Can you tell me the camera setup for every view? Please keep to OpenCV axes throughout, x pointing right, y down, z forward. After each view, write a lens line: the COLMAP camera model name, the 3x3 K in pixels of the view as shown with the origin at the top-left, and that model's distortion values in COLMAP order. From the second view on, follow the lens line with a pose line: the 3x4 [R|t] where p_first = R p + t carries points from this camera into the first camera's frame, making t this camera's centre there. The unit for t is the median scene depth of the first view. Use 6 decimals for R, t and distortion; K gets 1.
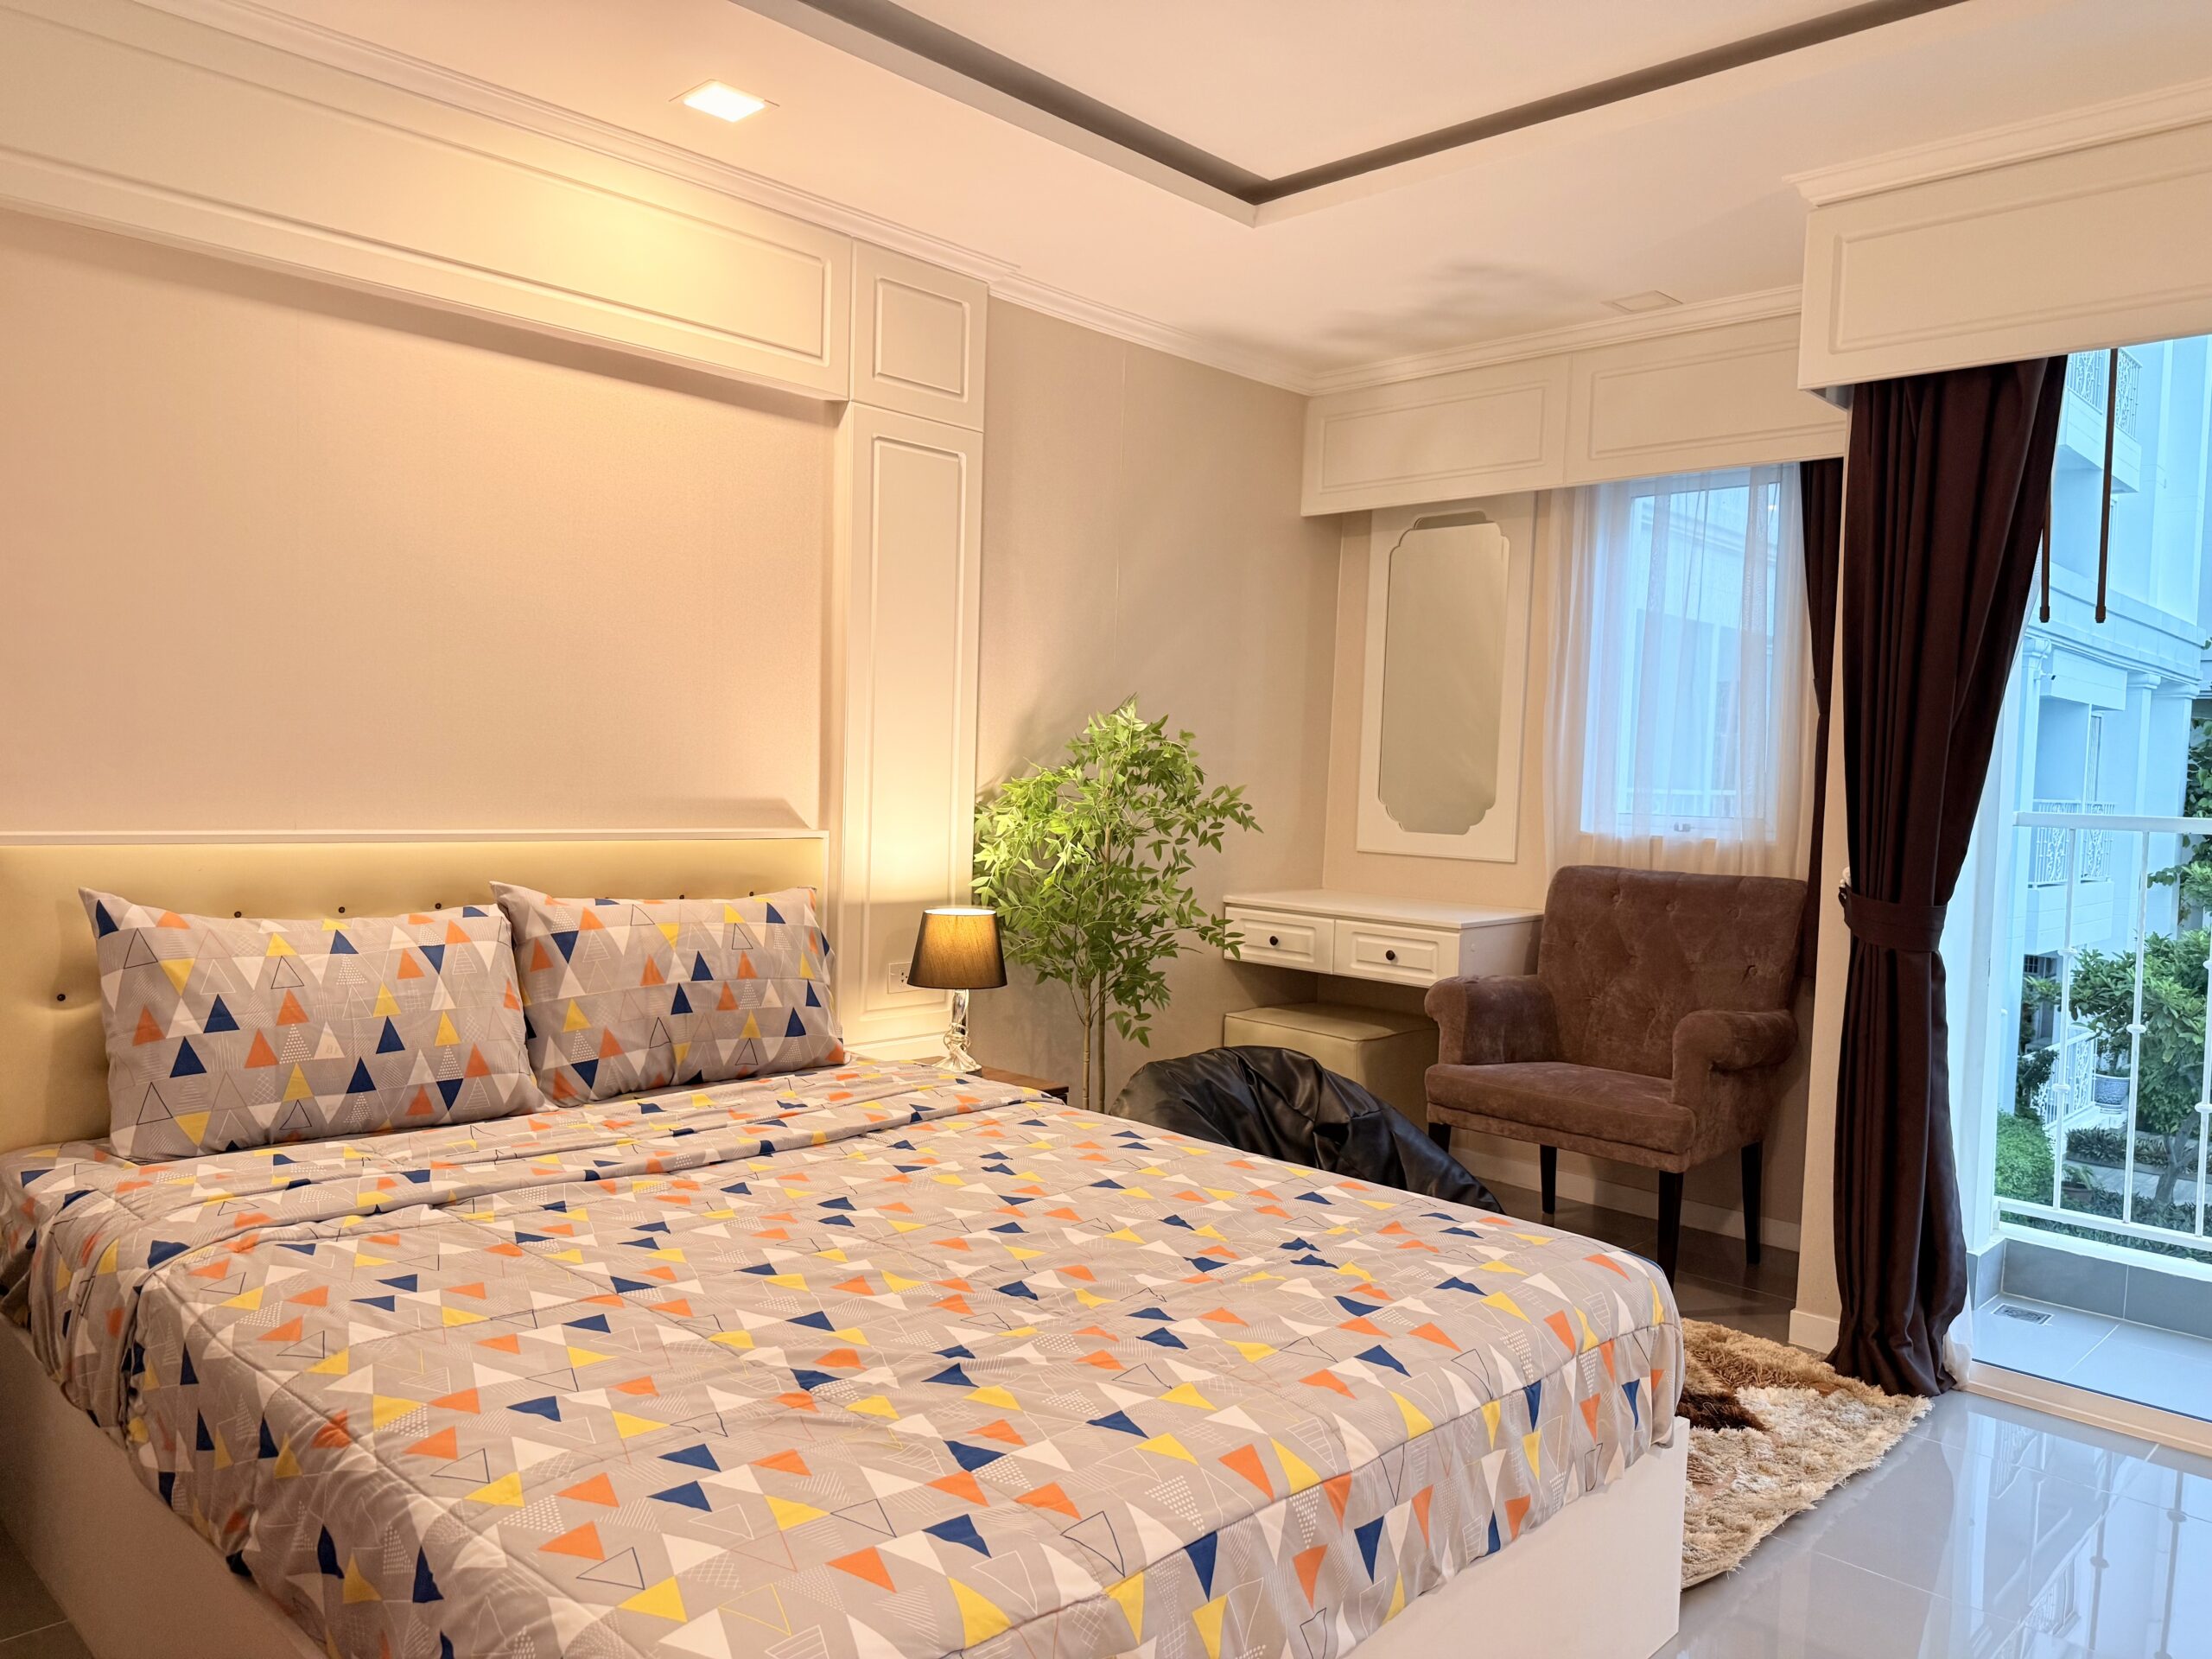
lens RADIAL K [[1530.3, 0, 1105.2], [0, 1530.3, 839.8], [0, 0, 1]] dist [0.091873, -0.148122]
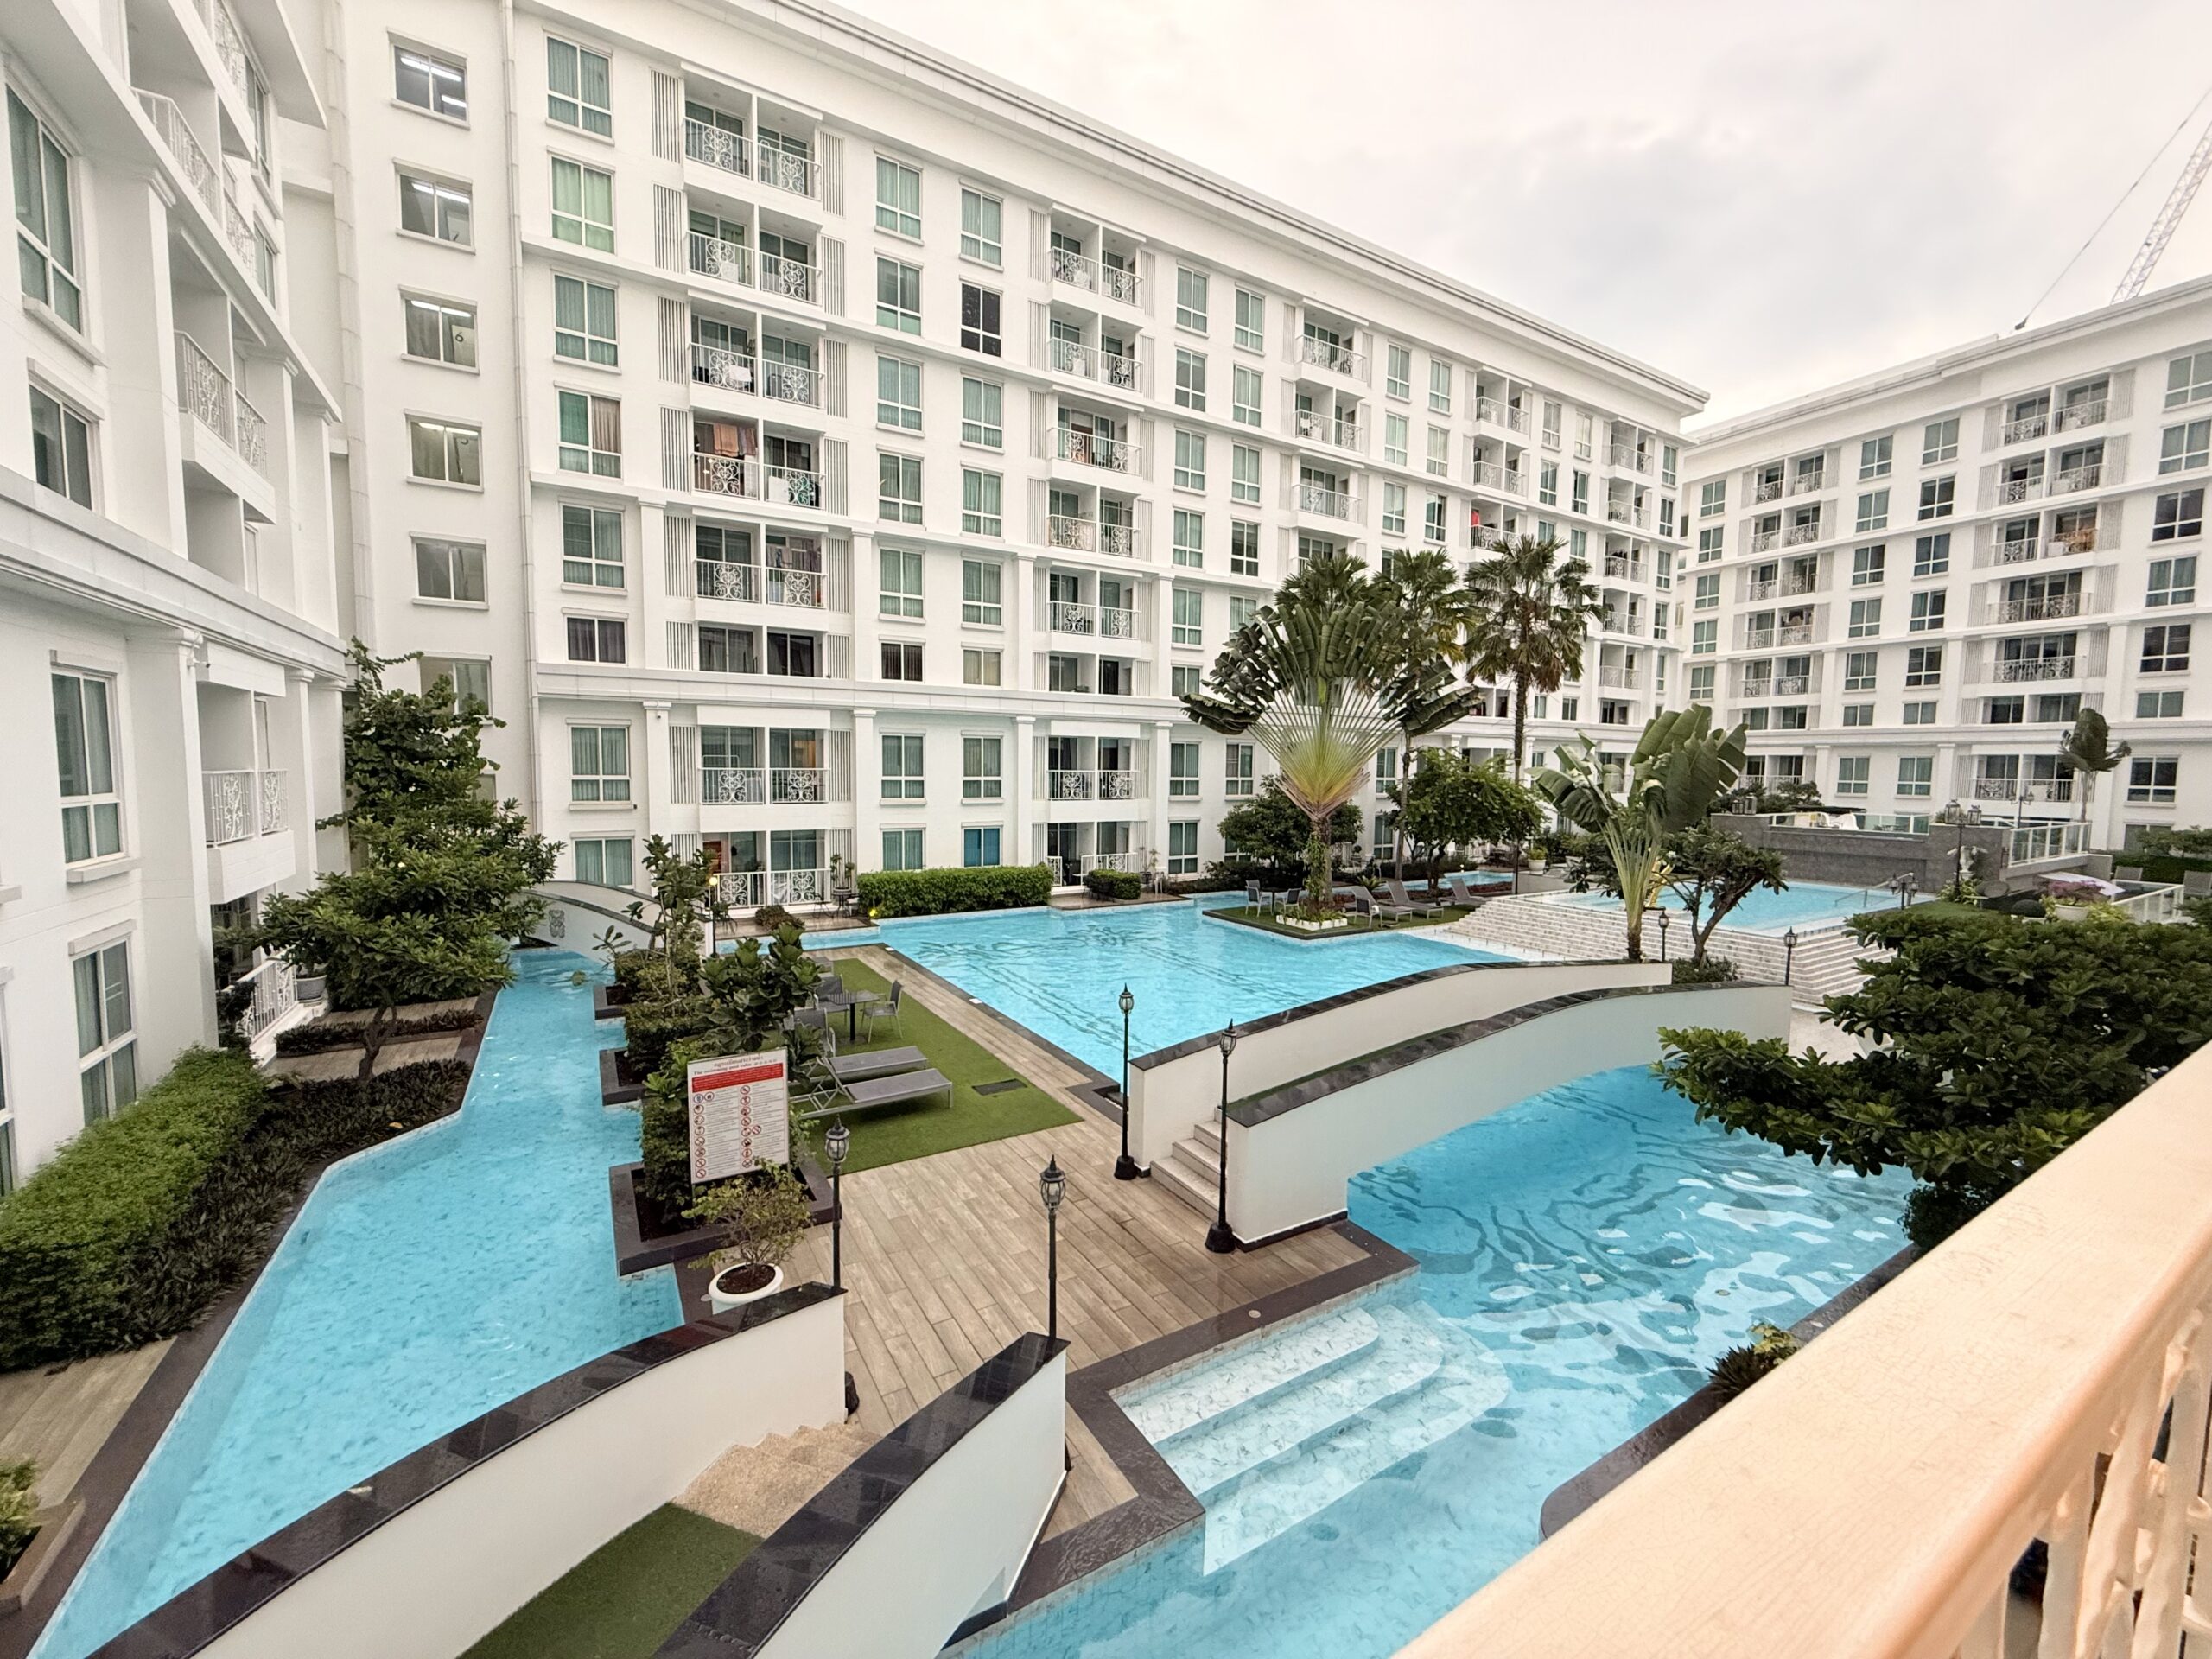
lens RADIAL K [[882.5, 0, 1102.6], [0, 882.5, 830.6], [0, 0, 1]] dist [0.001380, 0.000866]
pose [[0.249020, -0.103963, 0.962902, 0.439488], [0.045643, 0.994377, 0.095557, -0.052152], [-0.967422, 0.020154, 0.252365, 0.640601]]
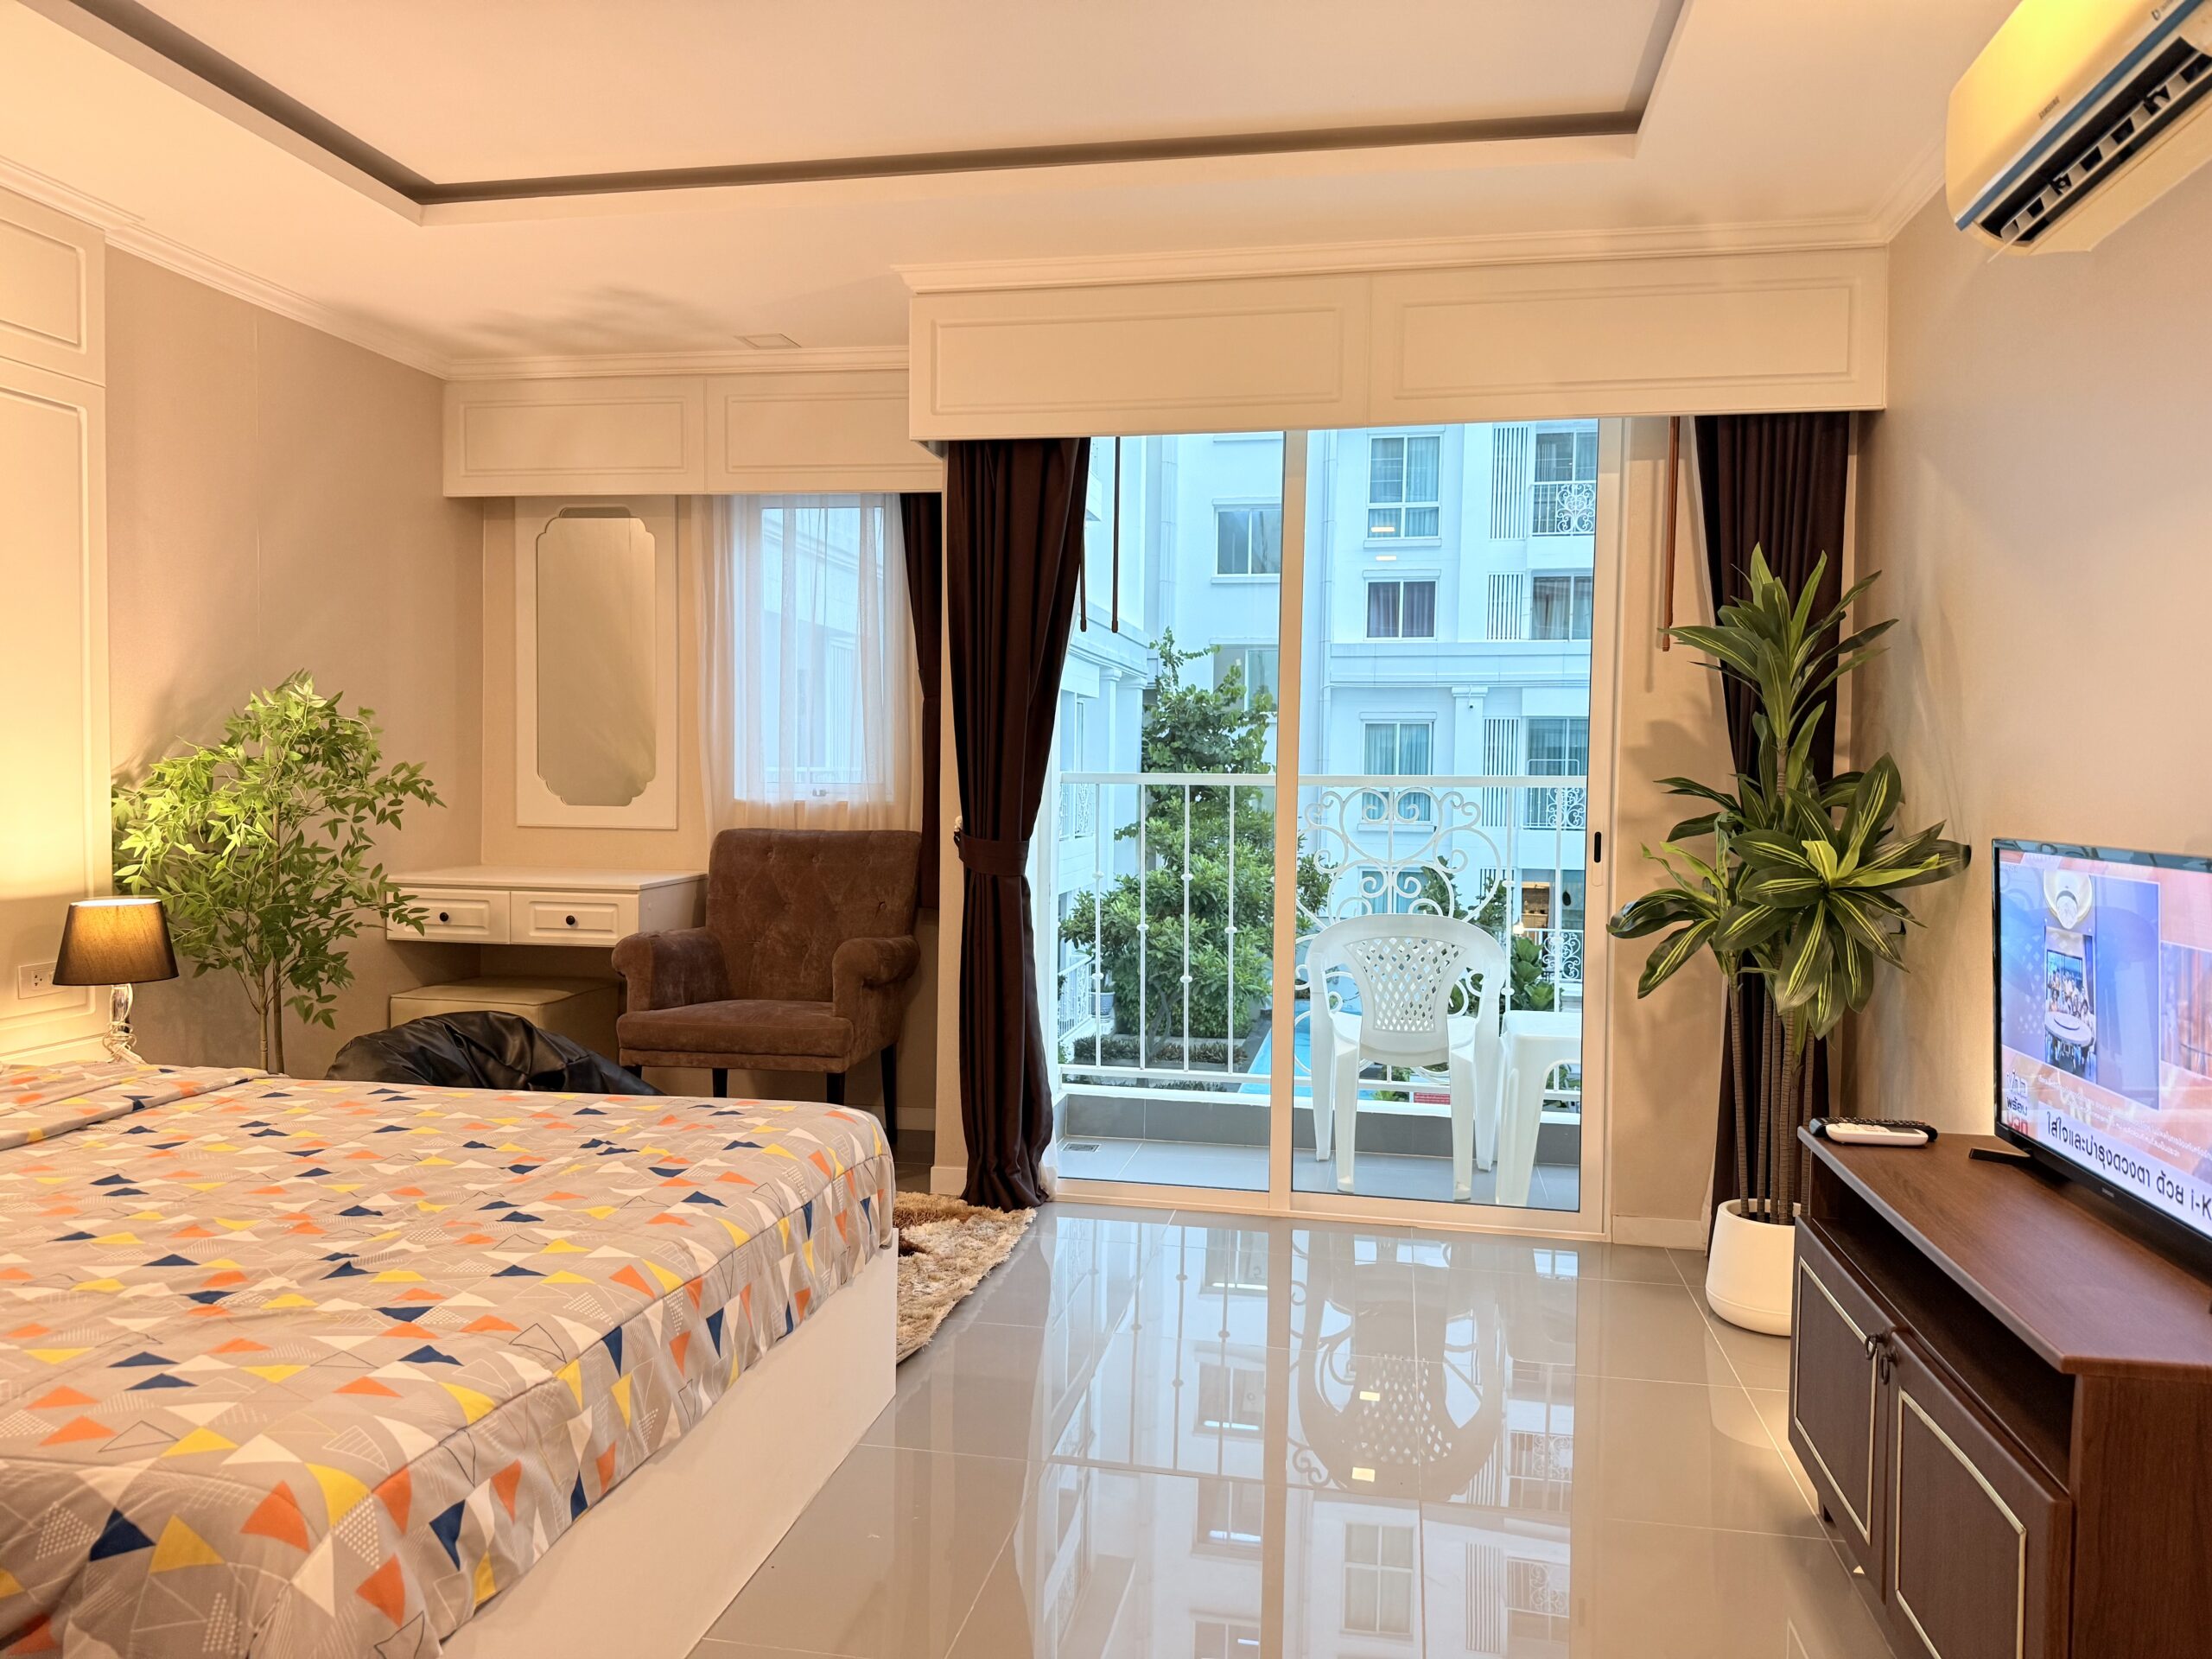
lens RADIAL K [[1547.7, 0, 1109.8], [0, 1547.7, 839.2], [0, 0, 1]] dist [0.086017, -0.115315]
pose [[0.827968, -0.047625, 0.558750, -0.122087], [0.043489, 0.998840, 0.020694, 0.014677], [-0.559087, 0.007166, 0.829078, -0.123562]]
